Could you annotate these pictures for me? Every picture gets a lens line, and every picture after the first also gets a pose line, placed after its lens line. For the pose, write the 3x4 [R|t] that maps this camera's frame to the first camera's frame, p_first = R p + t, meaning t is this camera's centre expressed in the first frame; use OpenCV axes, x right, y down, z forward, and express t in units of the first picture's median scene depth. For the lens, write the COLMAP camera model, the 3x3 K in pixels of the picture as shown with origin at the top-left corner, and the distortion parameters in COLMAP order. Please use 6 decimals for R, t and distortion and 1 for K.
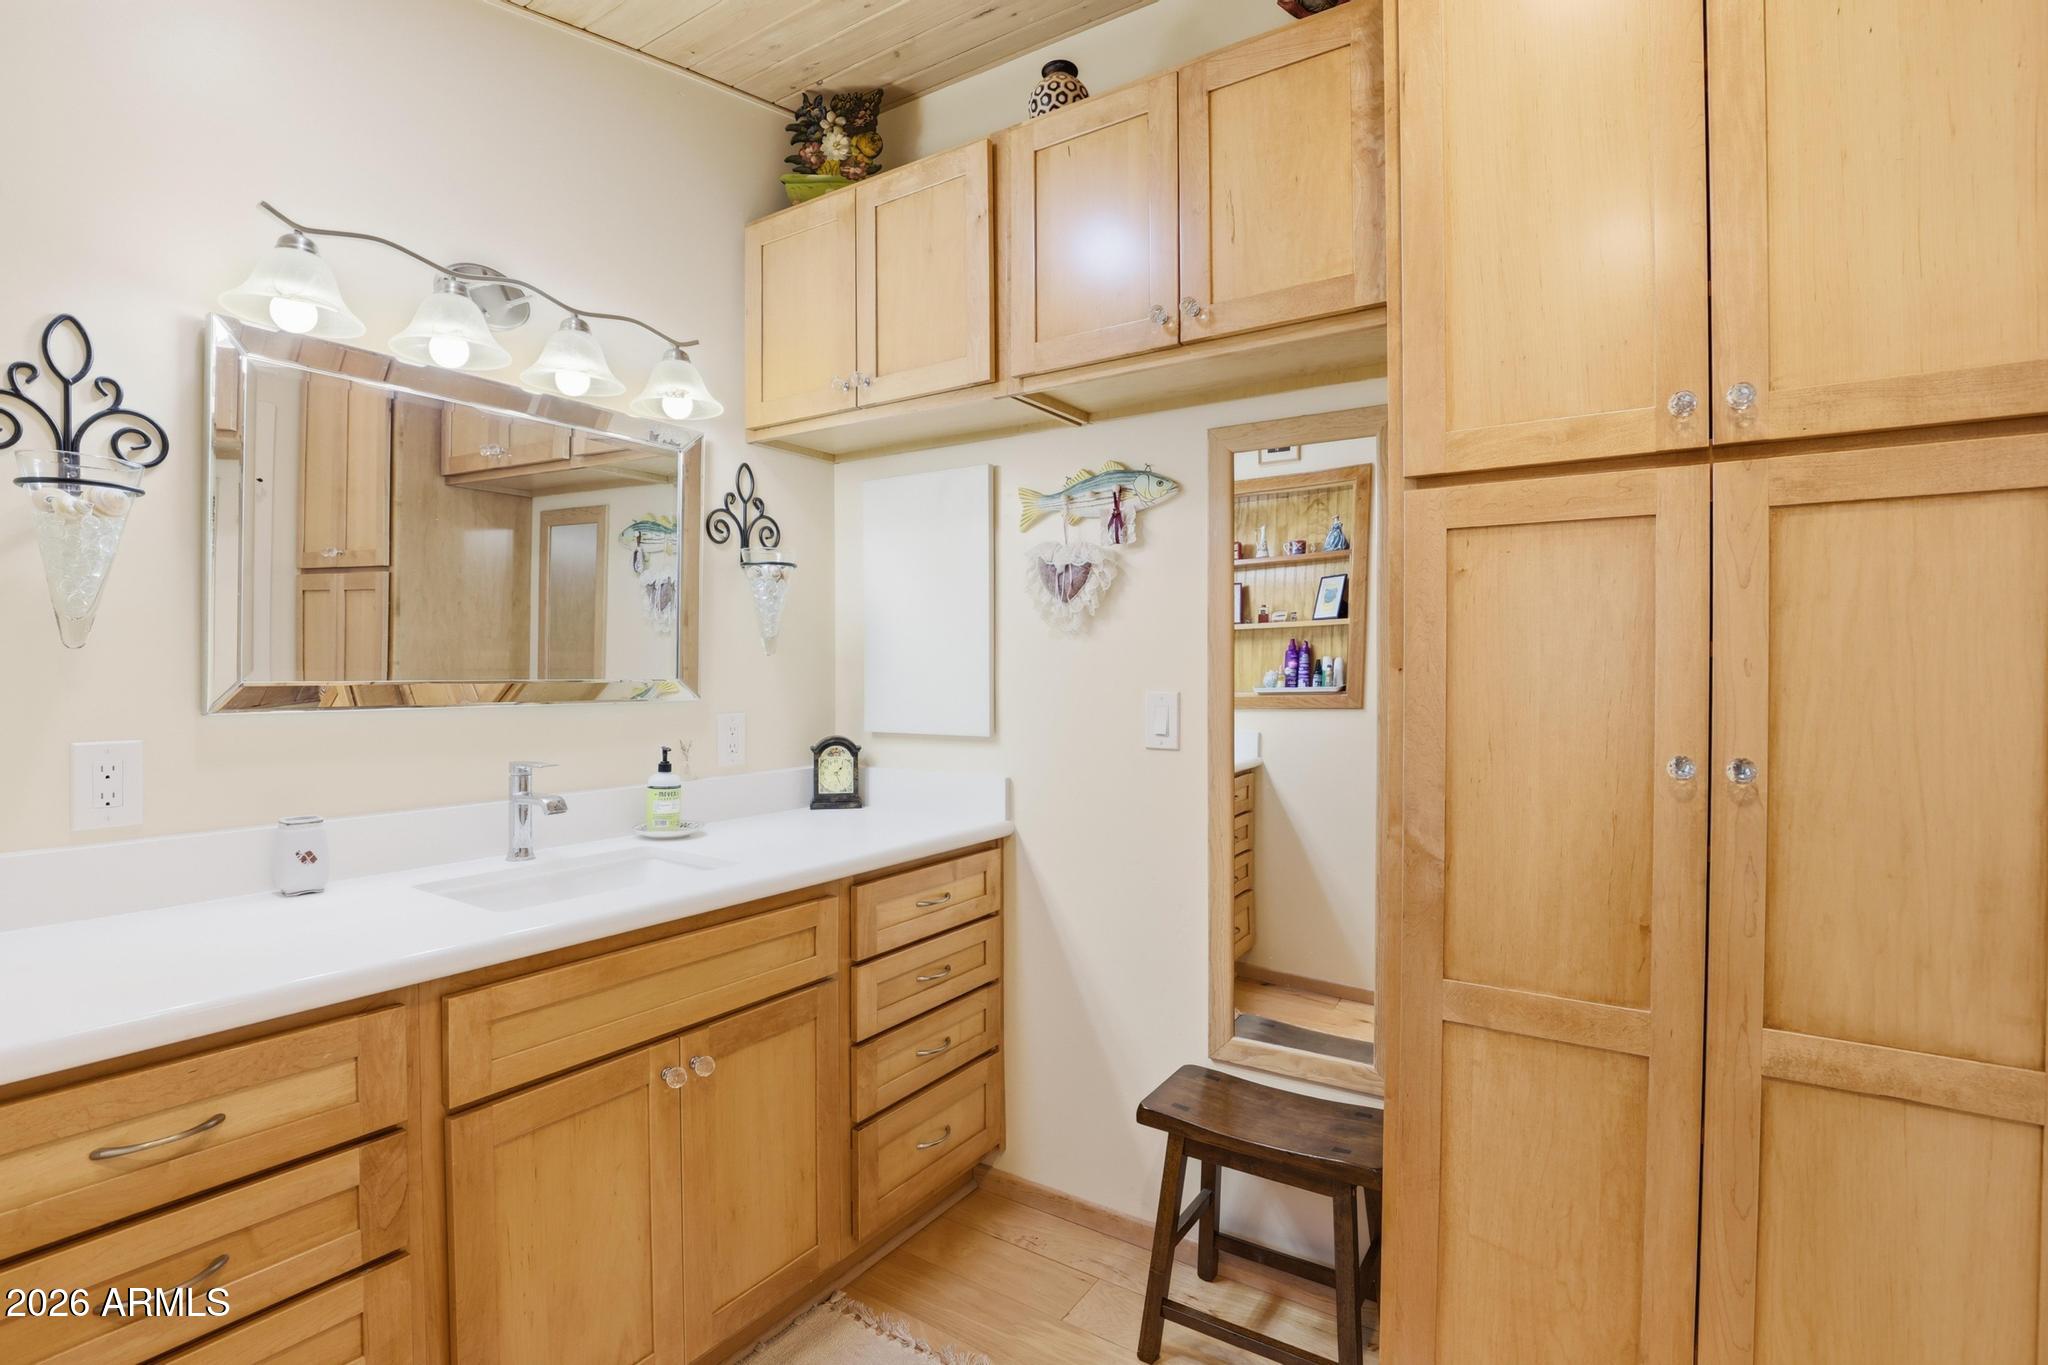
lens RADIAL K [[962.2, 0, 1029.8], [0, 962.2, 677.0], [0, 0, 1]] dist [-0.030220, 0.000787]
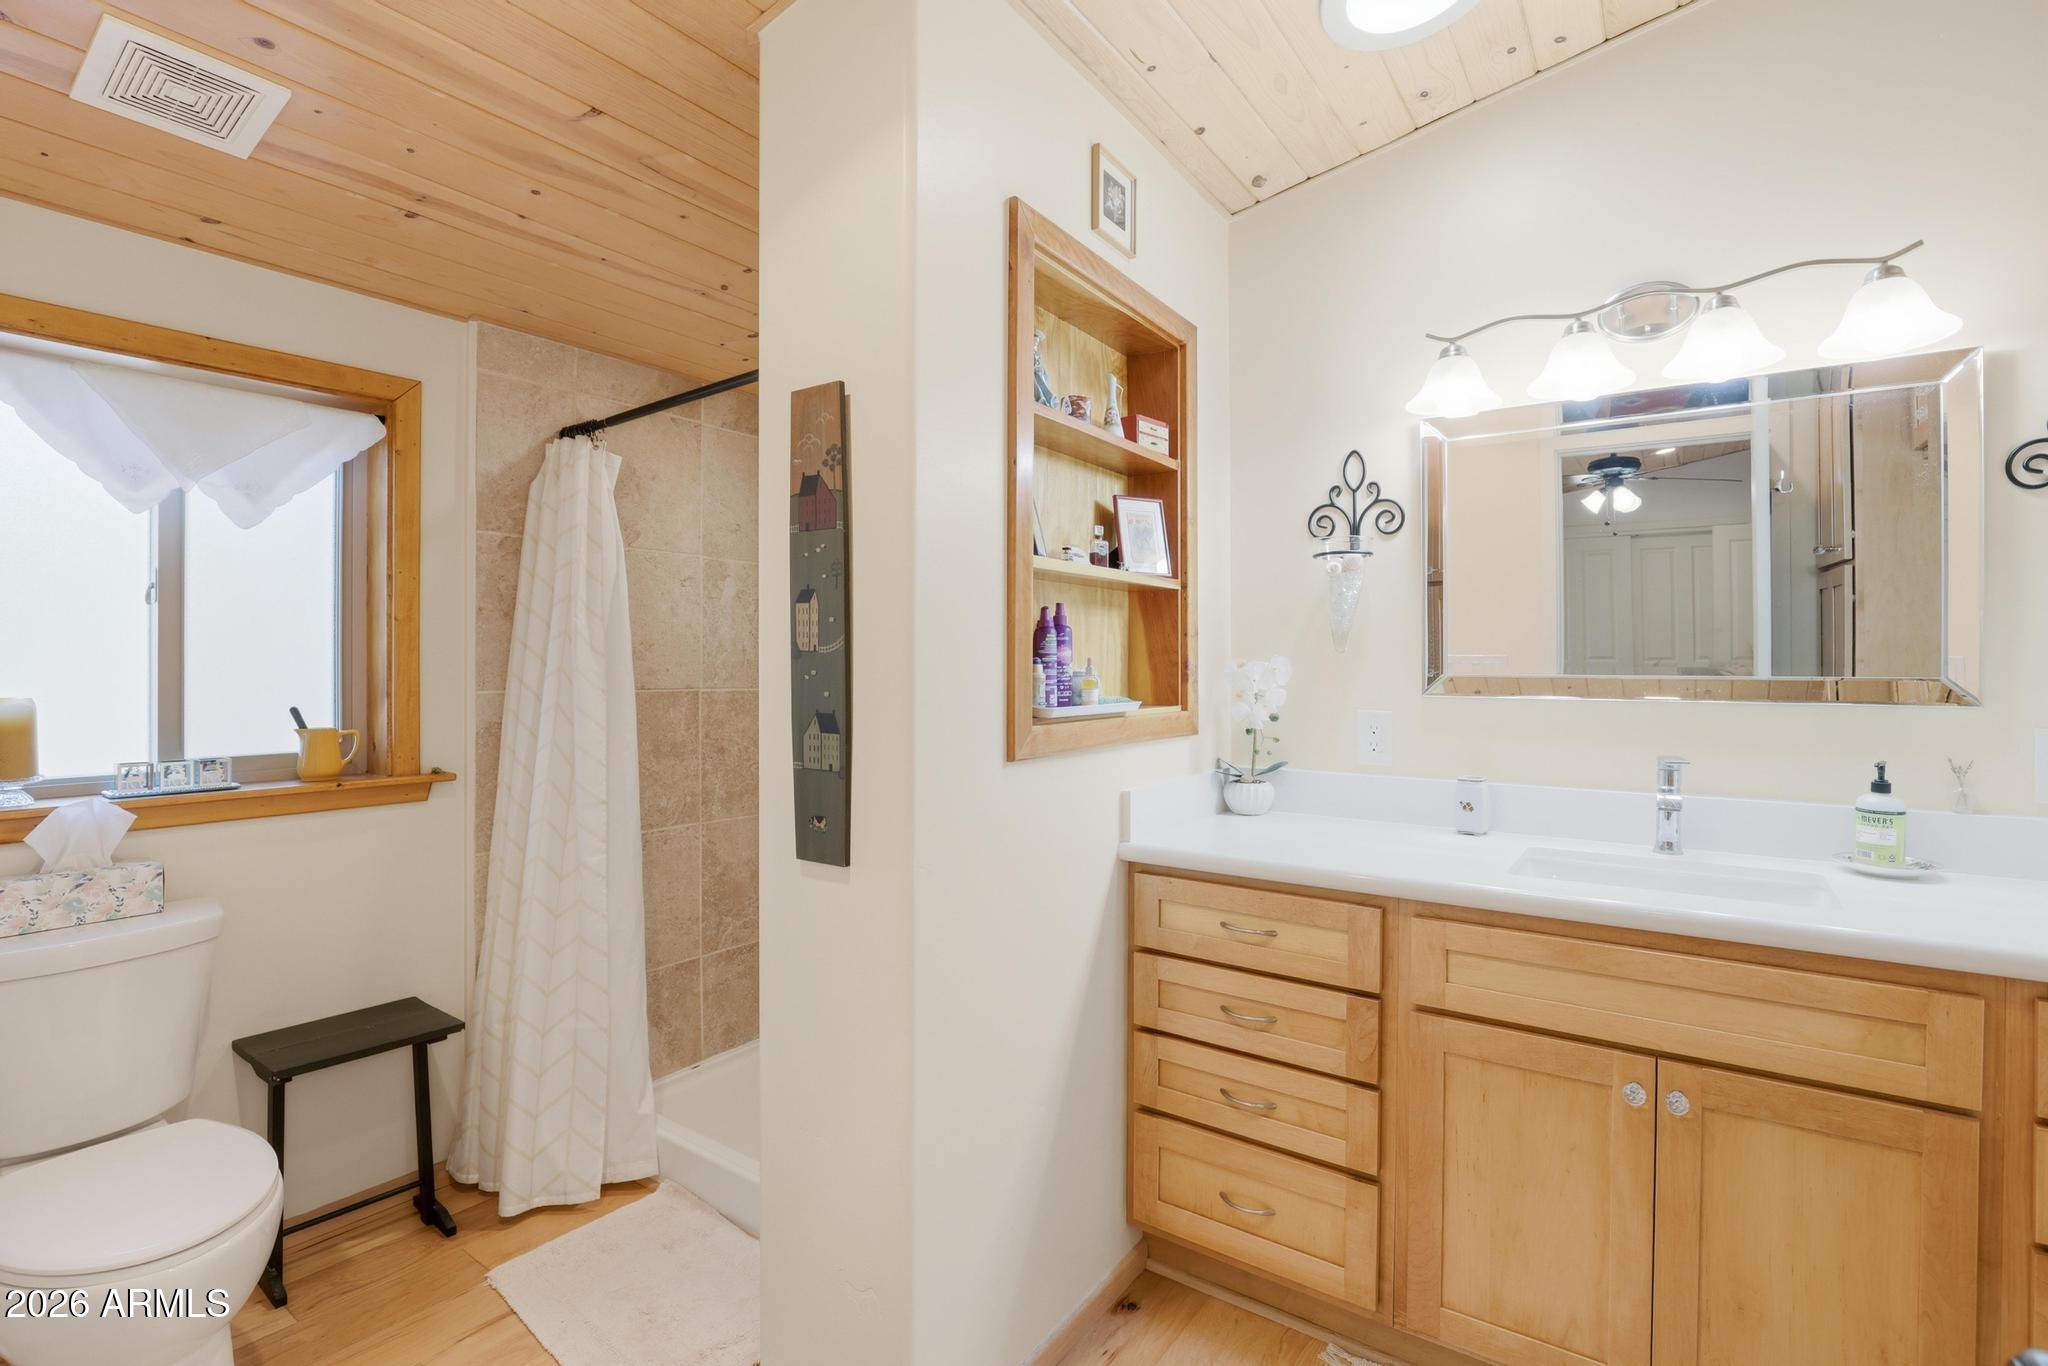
lens RADIAL K [[962.2, 0, 1029.8], [0, 962.2, 677.5], [0, 0, 1]] dist [-0.030220, 0.000787]
pose [[-0.049734, 0.009378, -0.998718, 0.608944], [-0.009194, 0.999909, 0.009847, 0.001437], [0.998720, 0.009672, -0.049643, 0.452428]]
